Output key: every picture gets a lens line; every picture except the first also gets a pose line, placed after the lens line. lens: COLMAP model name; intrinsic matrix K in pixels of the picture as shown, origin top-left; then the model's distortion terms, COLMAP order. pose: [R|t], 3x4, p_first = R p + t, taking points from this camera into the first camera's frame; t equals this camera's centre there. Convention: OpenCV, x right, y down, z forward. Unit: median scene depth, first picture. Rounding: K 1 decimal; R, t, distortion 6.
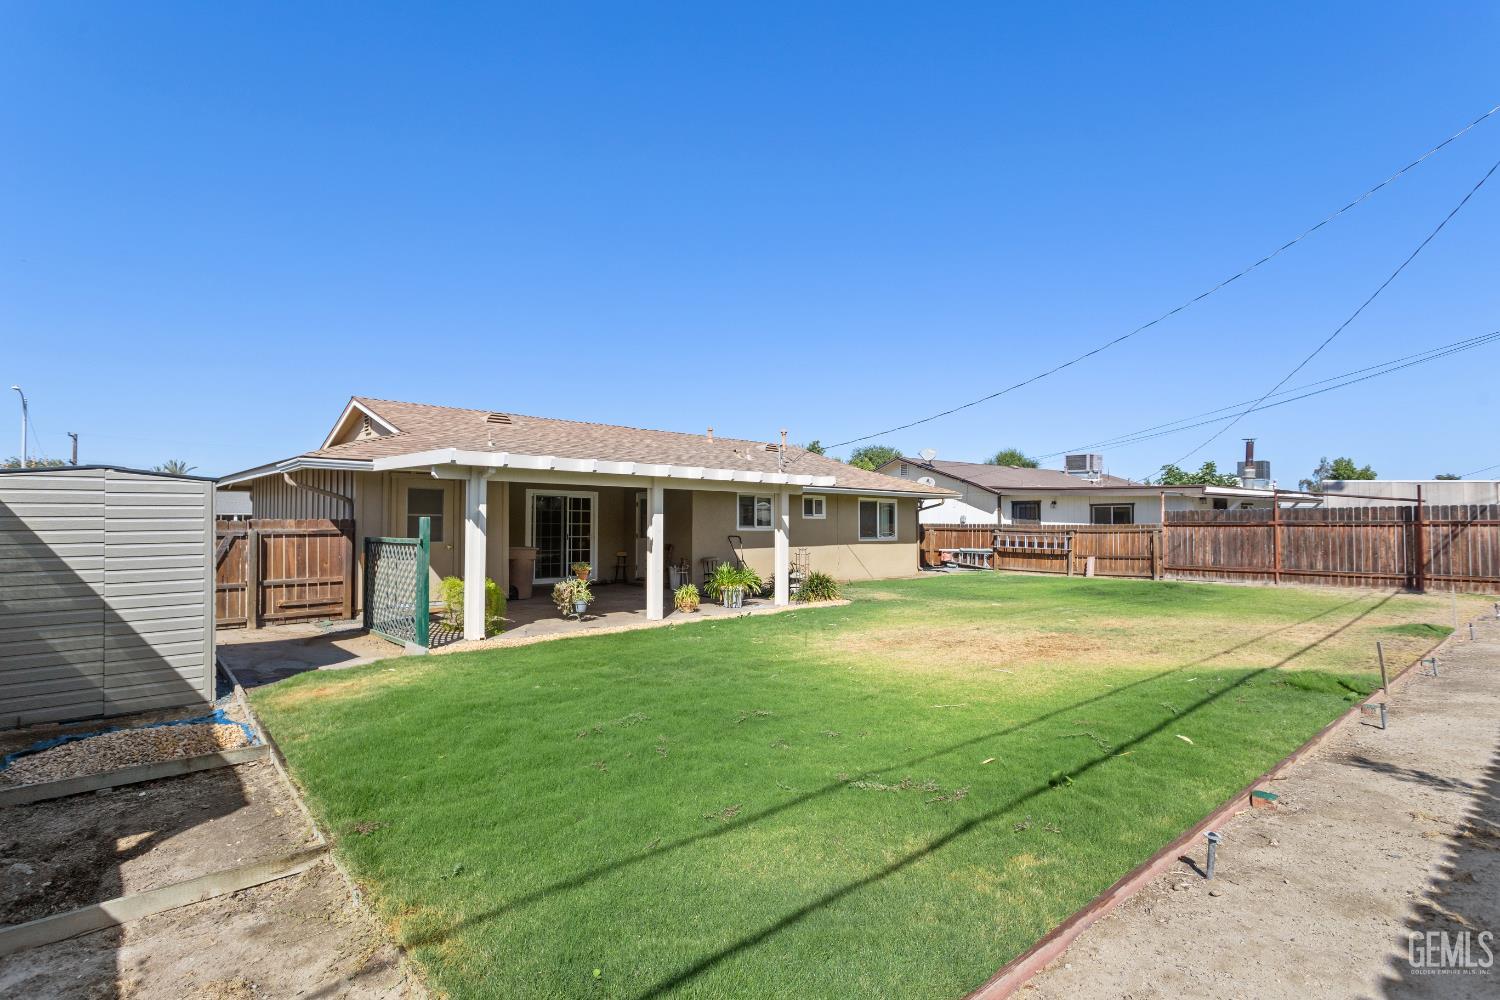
lens RADIAL K [[739.5, 0, 749.1], [0, 739.5, 504.5], [0, 0, 1]] dist [-0.007741, 0.006891]
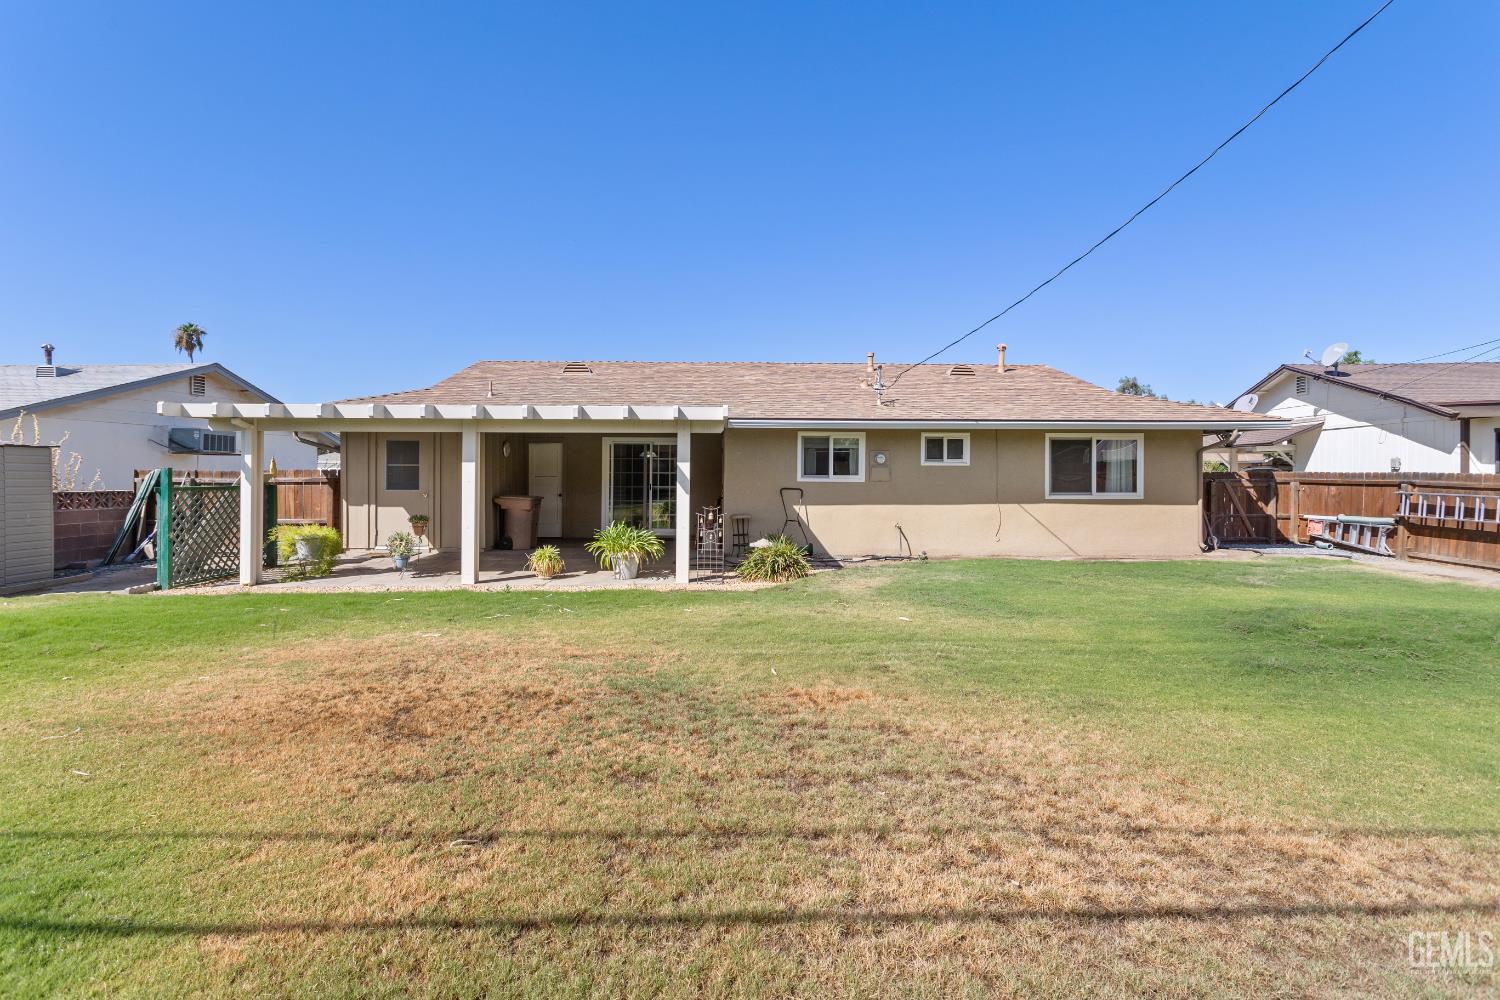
lens RADIAL K [[739.5, 0, 749.7], [0, 739.5, 492.0], [0, 0, 1]] dist [-0.007741, 0.006891]
pose [[0.738831, 0.016434, -0.673690, 0.383319], [0.018630, 0.998822, 0.044796, 0.008177], [0.673633, -0.045648, 0.737655, 0.310656]]
